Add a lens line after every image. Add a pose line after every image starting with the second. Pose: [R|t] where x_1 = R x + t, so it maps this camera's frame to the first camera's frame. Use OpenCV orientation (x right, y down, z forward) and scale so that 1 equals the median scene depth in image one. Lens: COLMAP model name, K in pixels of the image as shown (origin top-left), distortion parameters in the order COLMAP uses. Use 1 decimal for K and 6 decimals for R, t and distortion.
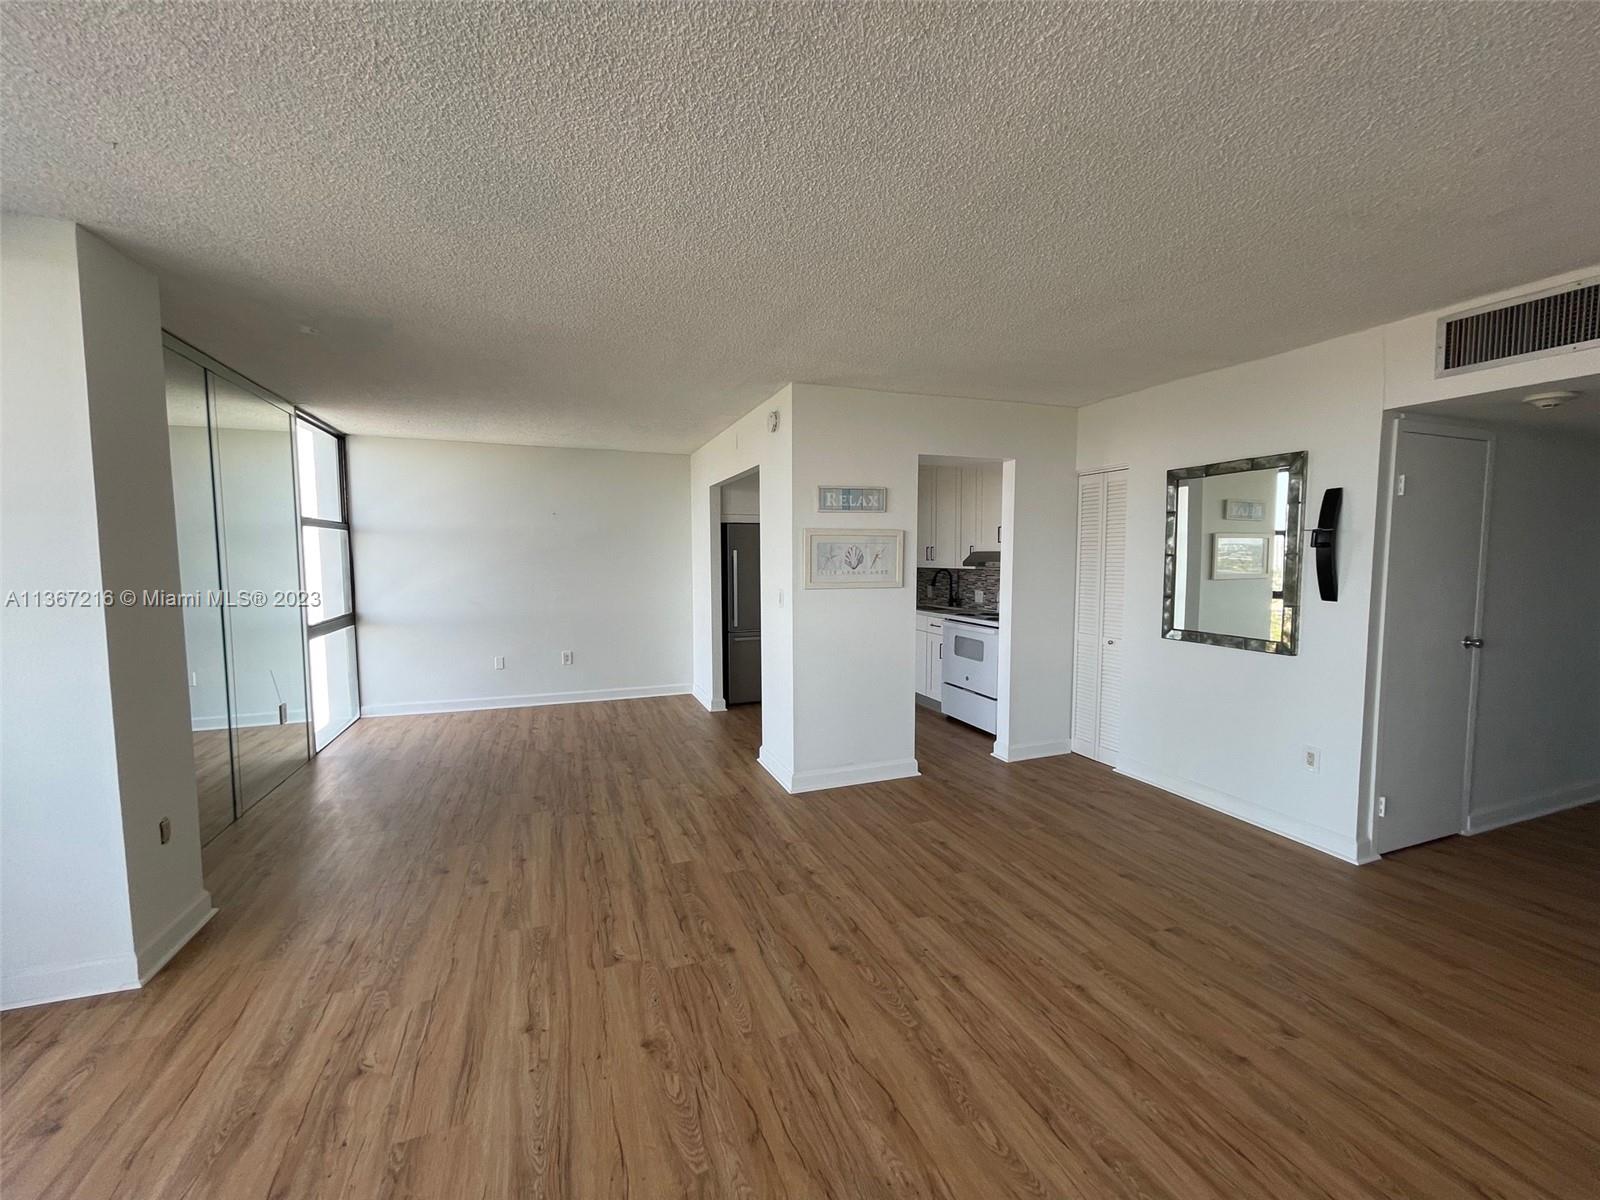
lens RADIAL K [[642.7, 0, 799.0], [0, 642.7, 597.8], [0, 0, 1]] dist [0.000568, -0.000955]
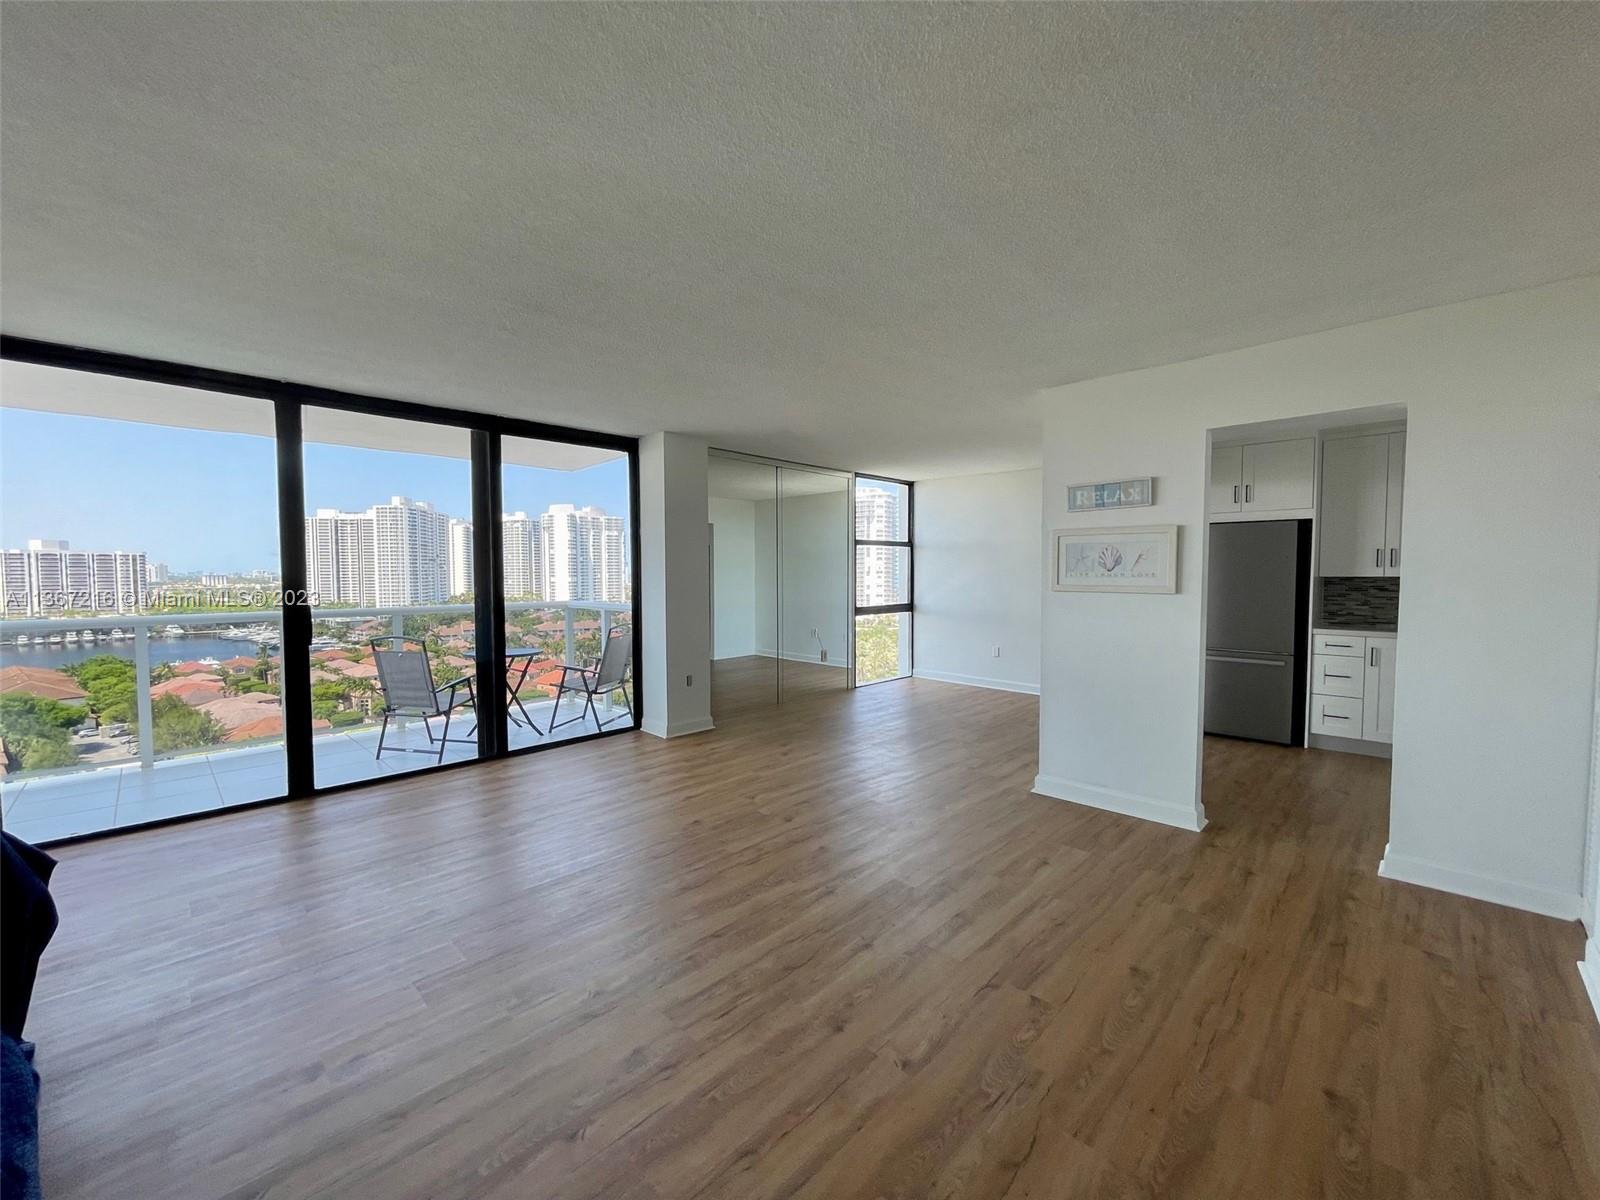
lens RADIAL K [[648.0, 0, 804.9], [0, 648.0, 602.3], [0, 0, 1]] dist [-0.001008, 0.000090]
pose [[0.425159, 0.045305, -0.903984, 0.941150], [-0.060464, 0.997937, 0.021576, 0.007111], [0.903097, 0.045485, 0.427021, 0.280979]]
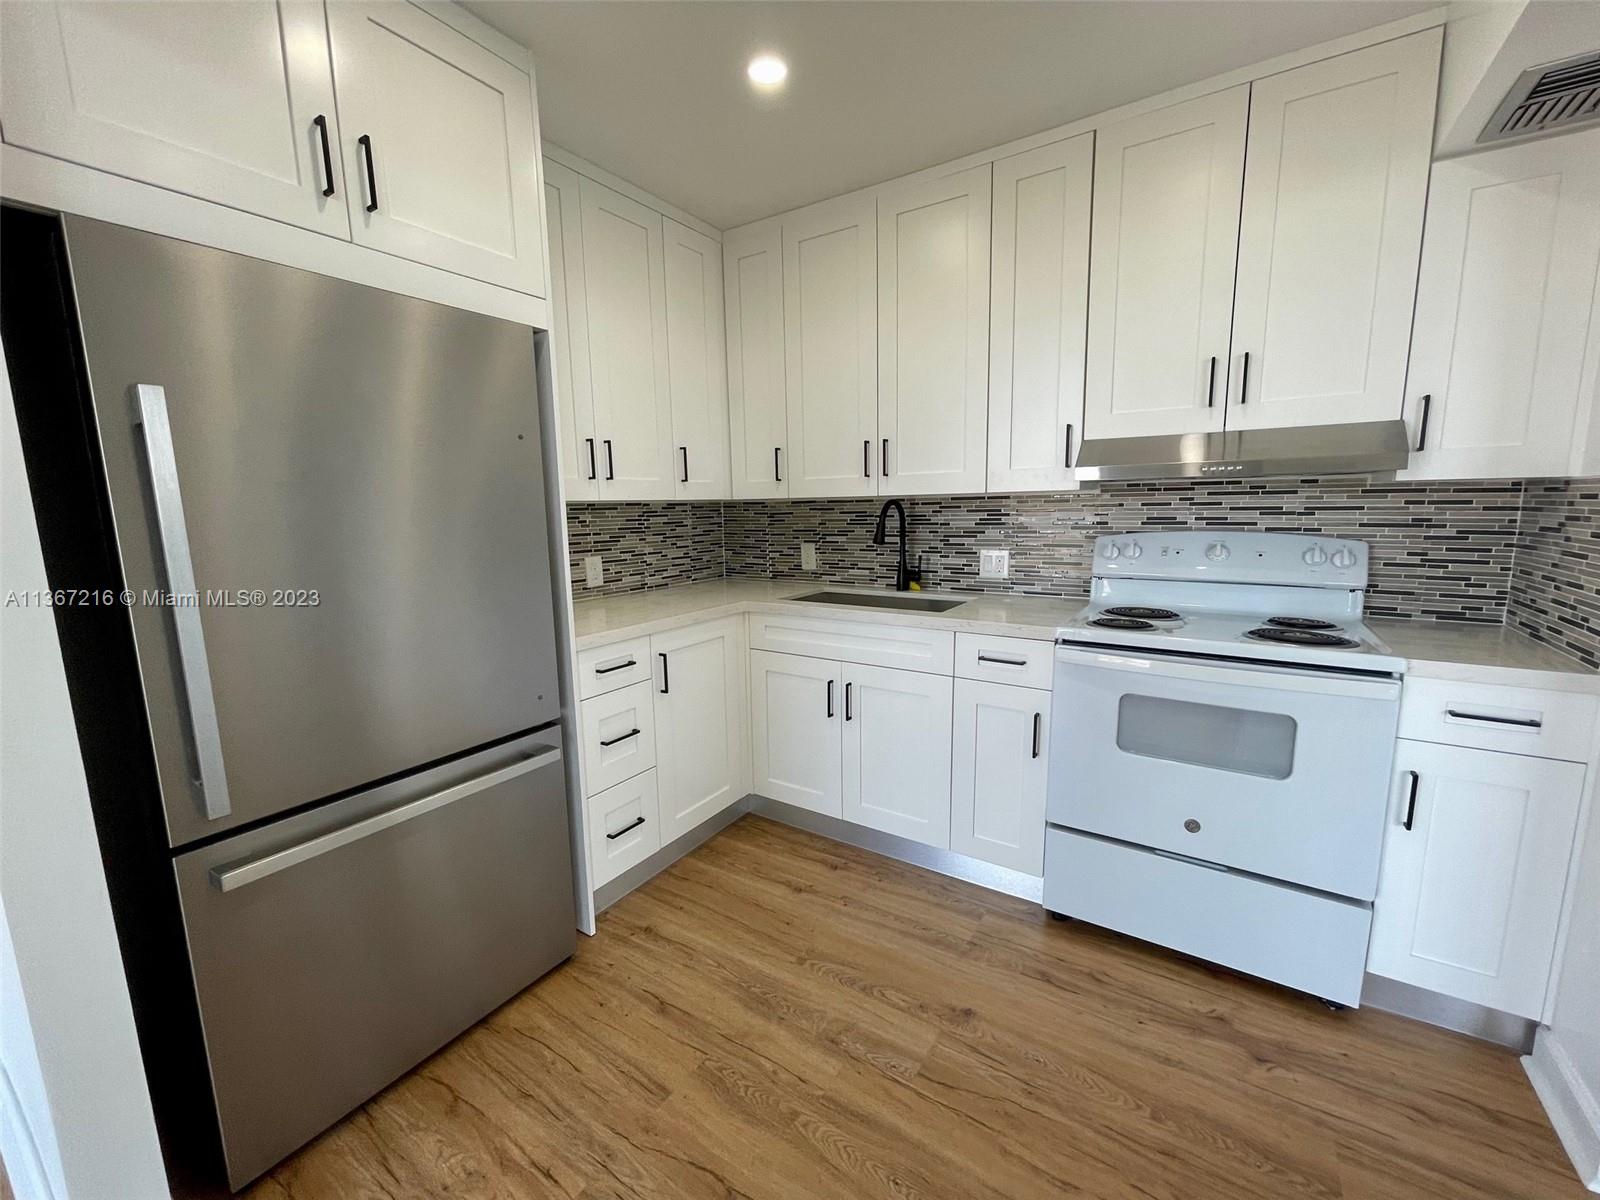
lens RADIAL K [[642.7, 0, 799.0], [0, 642.7, 597.8], [0, 0, 1]] dist [0.000568, -0.000955]
pose [[0.810108, -0.096267, 0.578323, -0.126198], [0.054984, 0.994555, 0.088532, -0.047314], [-0.583696, -0.039922, 0.810990, 1.475843]]
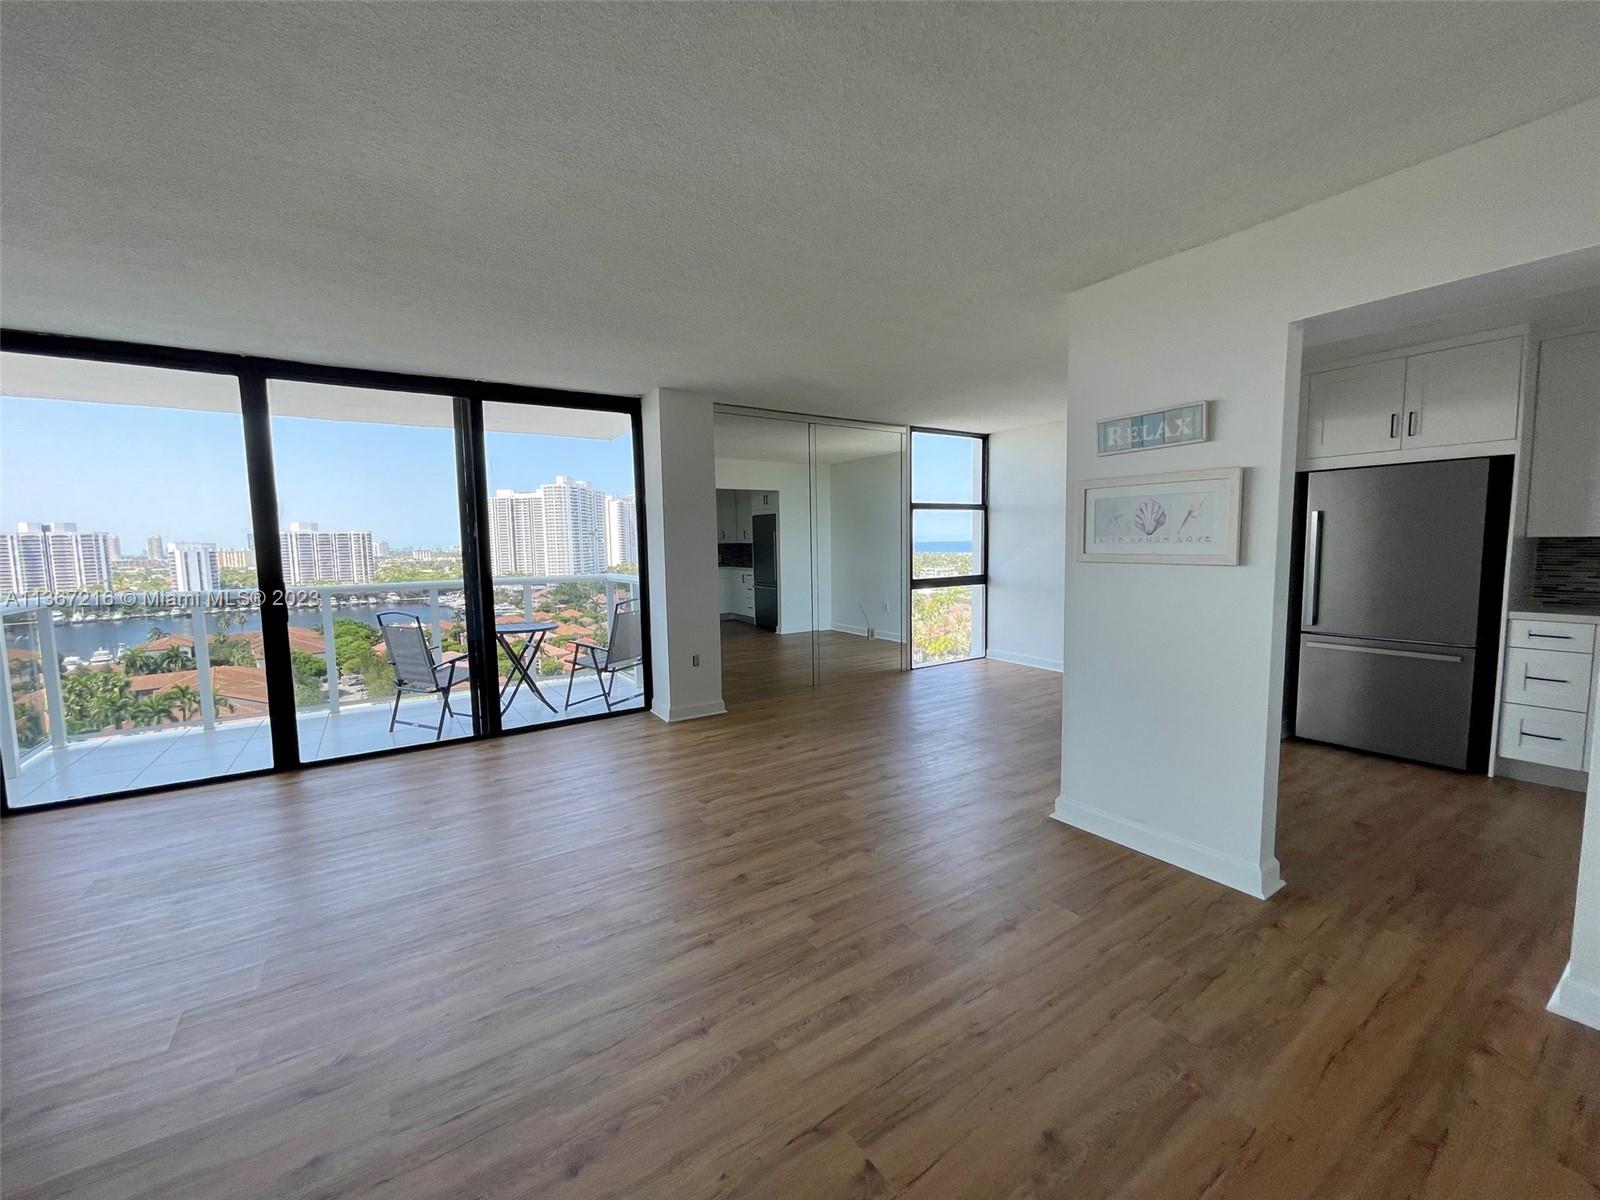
lens RADIAL K [[649.2, 0, 802.7], [0, 649.2, 600.9], [0, 0, 1]] dist [0.000167, -0.000486]
pose [[0.225352, 0.088035, -0.970292, 0.854321], [-0.050445, 0.995628, 0.078618, -0.014333], [0.972971, 0.031230, 0.228808, 0.634850]]
